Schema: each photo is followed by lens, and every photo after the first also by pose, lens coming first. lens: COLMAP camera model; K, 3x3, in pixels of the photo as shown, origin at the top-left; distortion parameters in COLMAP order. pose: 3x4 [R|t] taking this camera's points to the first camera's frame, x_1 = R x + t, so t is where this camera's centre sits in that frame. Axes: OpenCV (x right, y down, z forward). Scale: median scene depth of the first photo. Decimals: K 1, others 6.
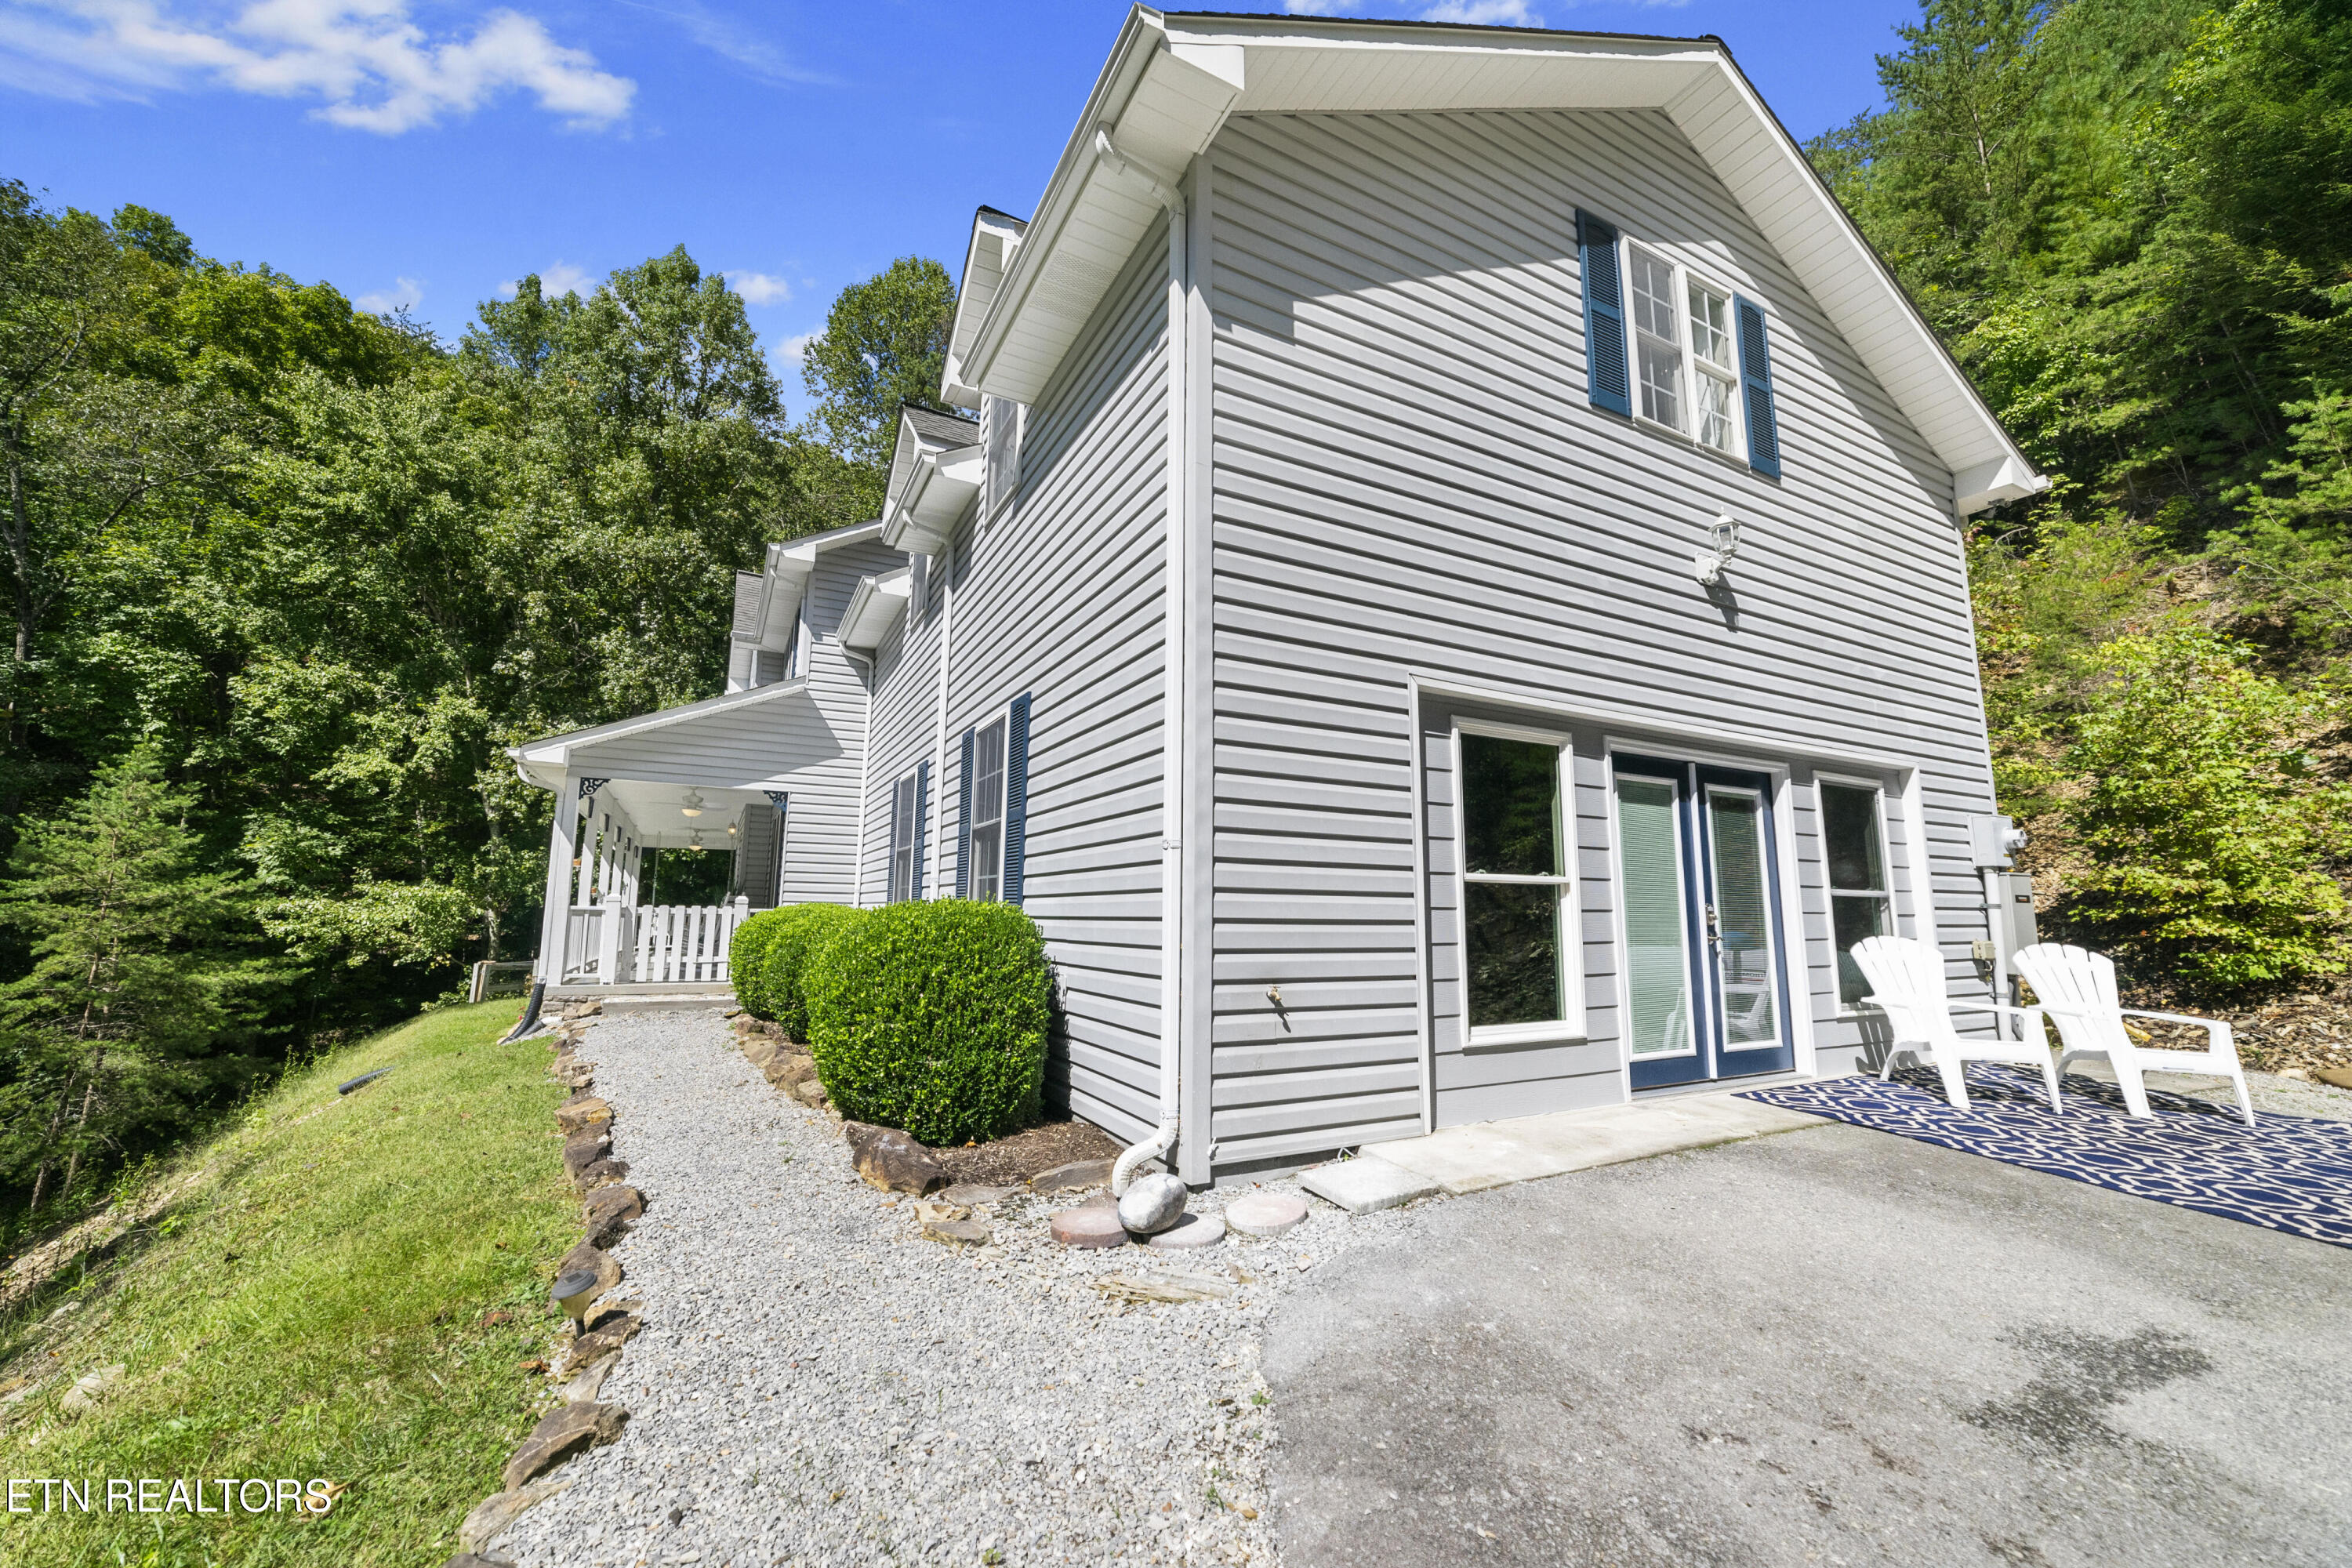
lens RADIAL K [[894.8, 0, 1168.3], [0, 894.8, 763.8], [0, 0, 1]] dist [-0.019986, -0.000049]
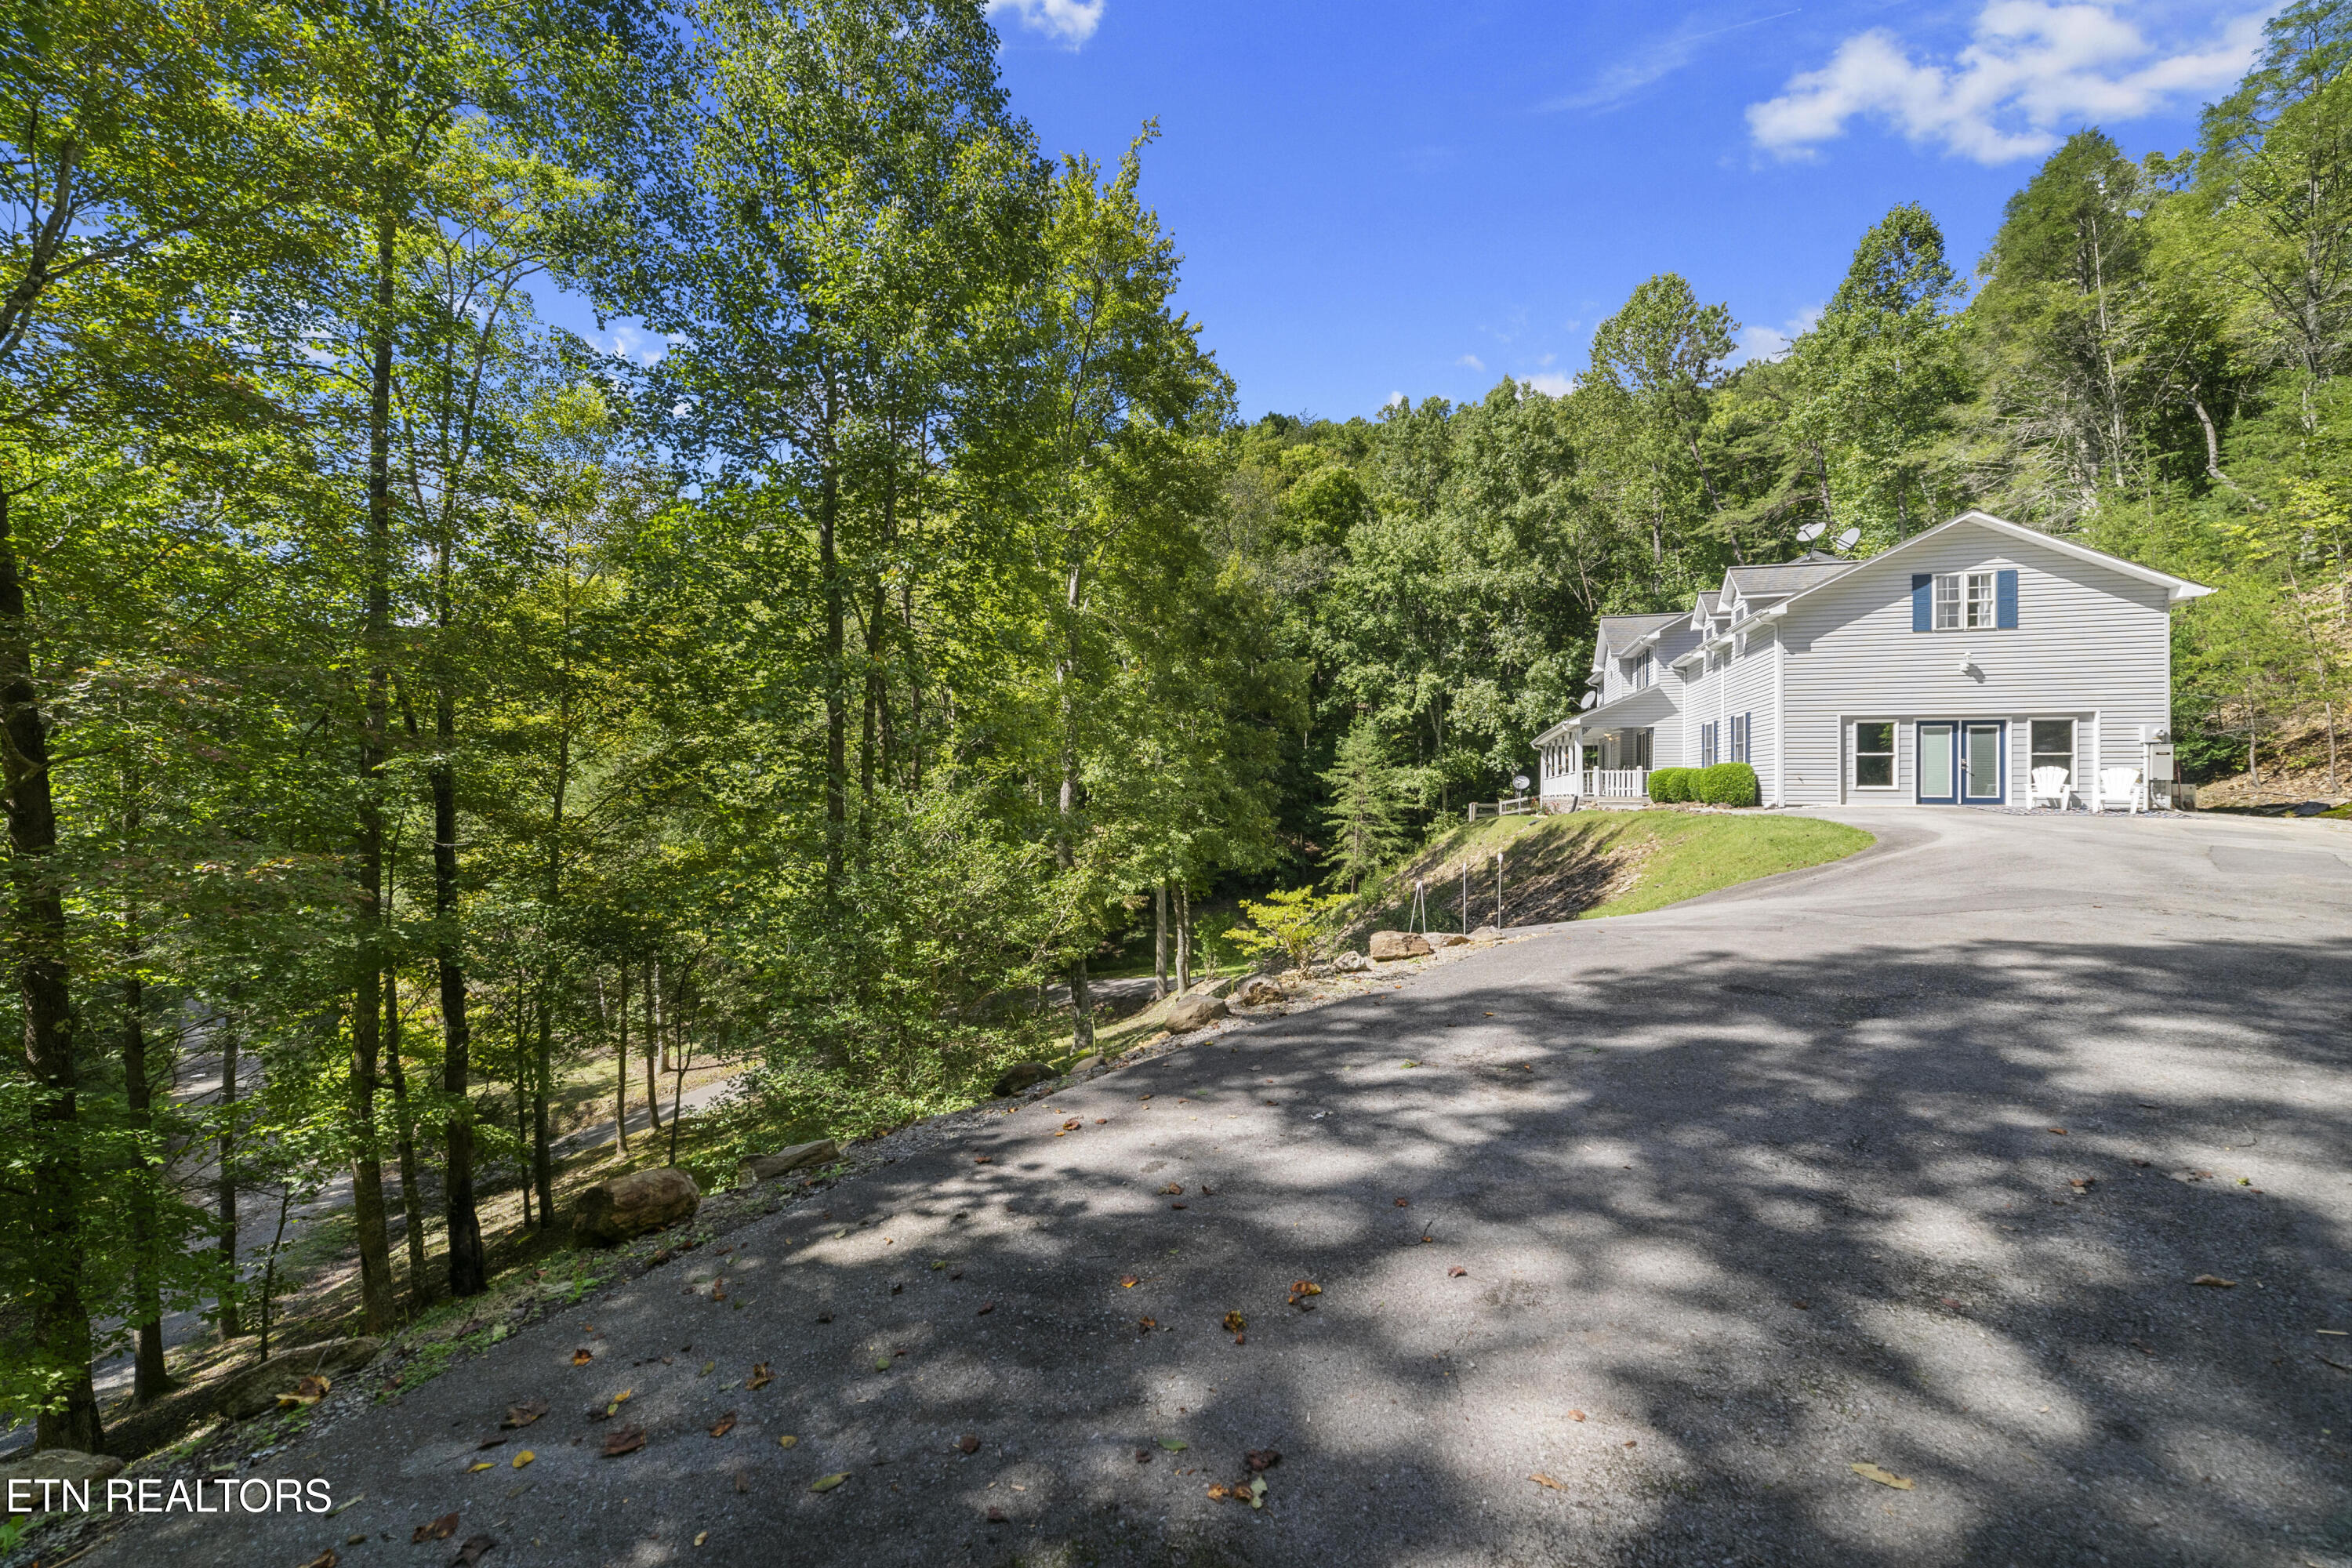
lens RADIAL K [[894.8, 0, 1168.3], [0, 894.8, 763.8], [0, 0, 1]] dist [-0.019986, -0.000049]
pose [[0.704331, -0.020295, -0.709582, 0.198853], [0.110684, 0.990505, 0.081535, -0.110393], [0.701190, -0.135967, 0.699890, -0.877453]]
